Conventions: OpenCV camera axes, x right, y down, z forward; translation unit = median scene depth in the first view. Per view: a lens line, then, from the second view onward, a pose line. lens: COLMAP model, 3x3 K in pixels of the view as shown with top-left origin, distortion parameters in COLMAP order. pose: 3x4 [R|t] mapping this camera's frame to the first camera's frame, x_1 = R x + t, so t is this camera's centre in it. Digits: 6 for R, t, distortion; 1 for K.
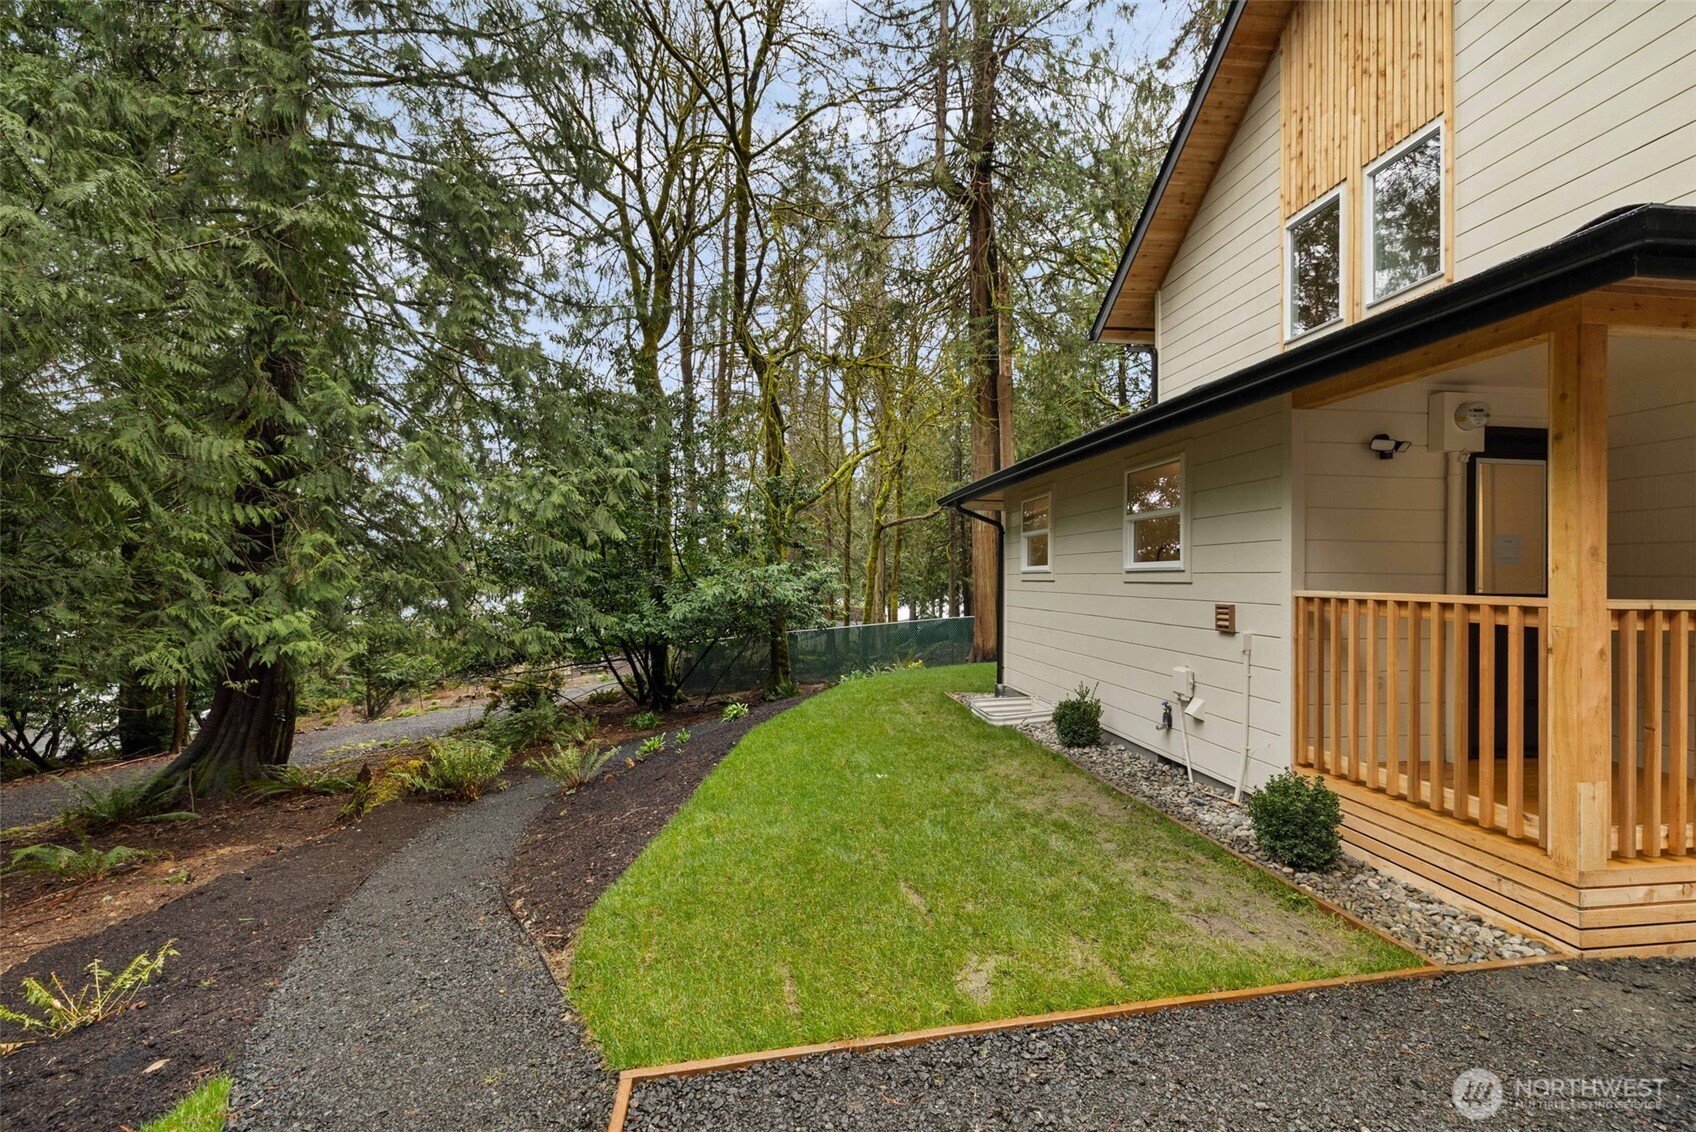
lens RADIAL K [[719.0, 0, 846.4], [0, 719.0, 571.3], [0, 0, 1]] dist [-0.003289, 0.000032]
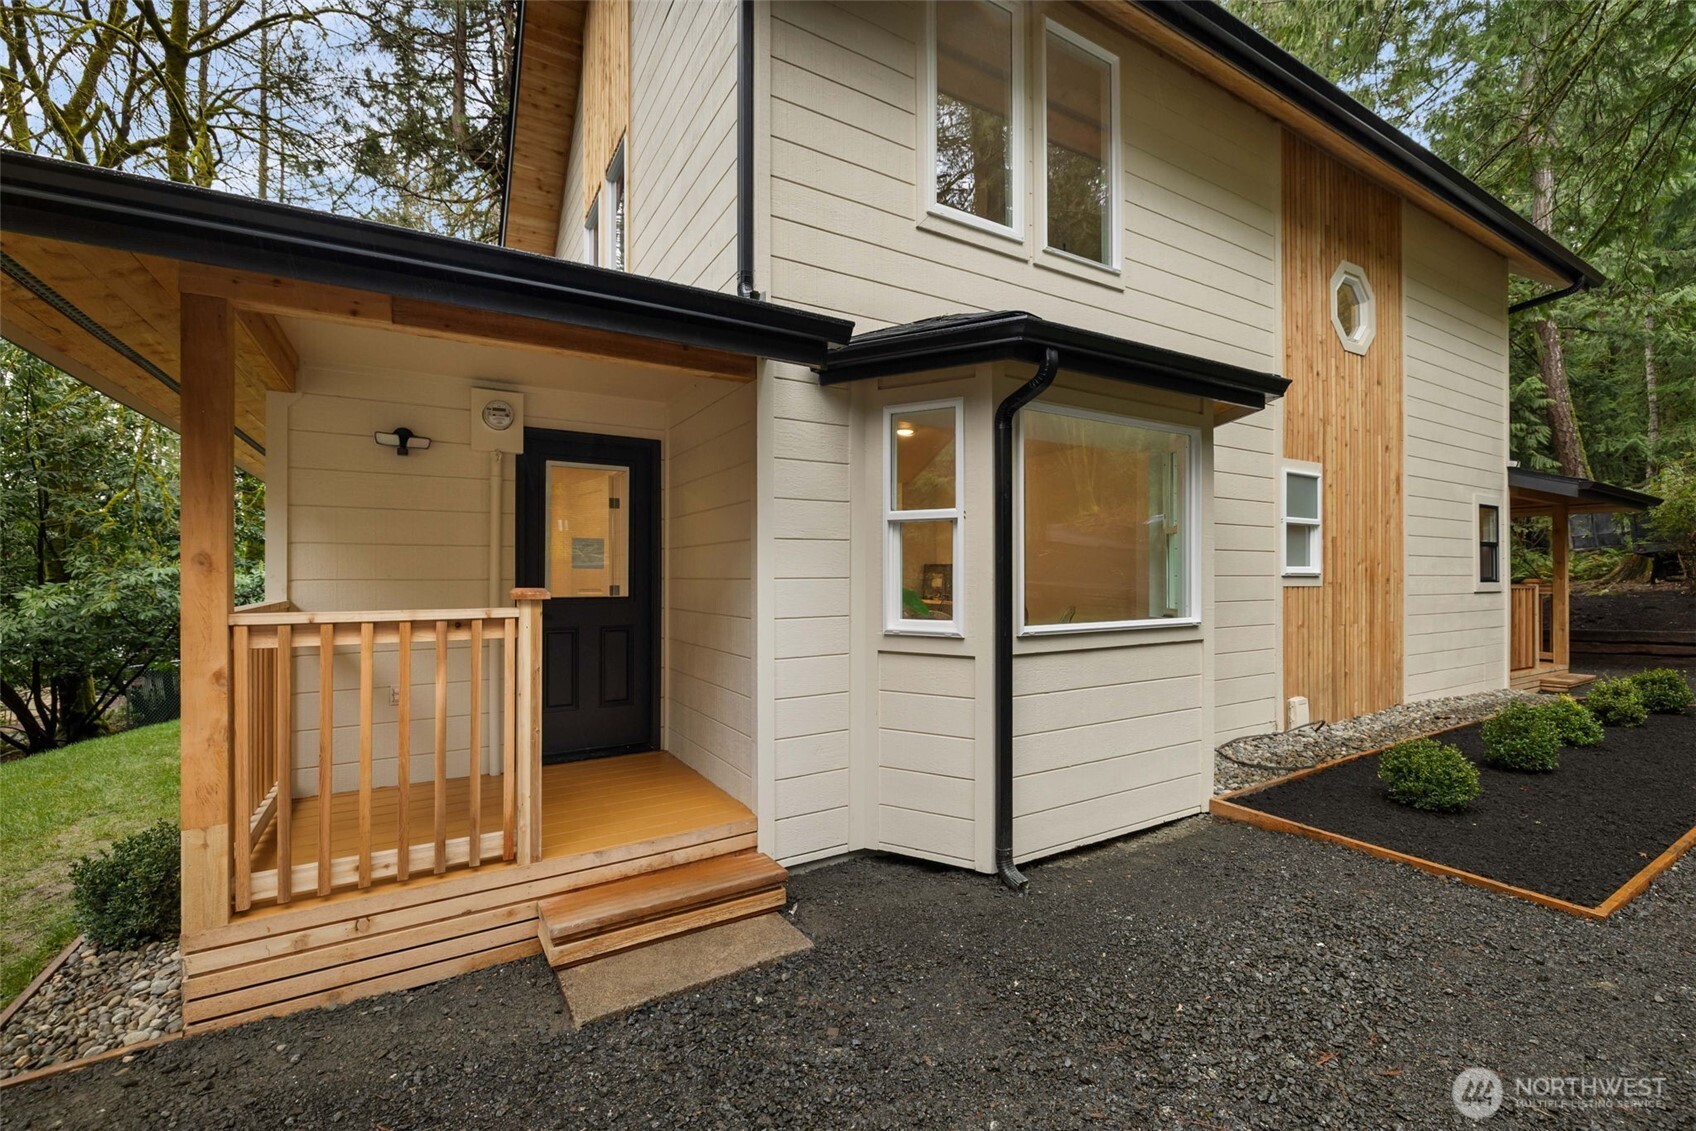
lens RADIAL K [[719.0, 0, 851.7], [0, 719.0, 568.1], [0, 0, 1]] dist [-0.003289, 0.000032]
pose [[0.913497, 0.000965, 0.406845, 1.382551], [0.000984, 0.999989, -0.004582, -0.016419], [-0.406845, 0.004586, 0.913486, -0.115772]]
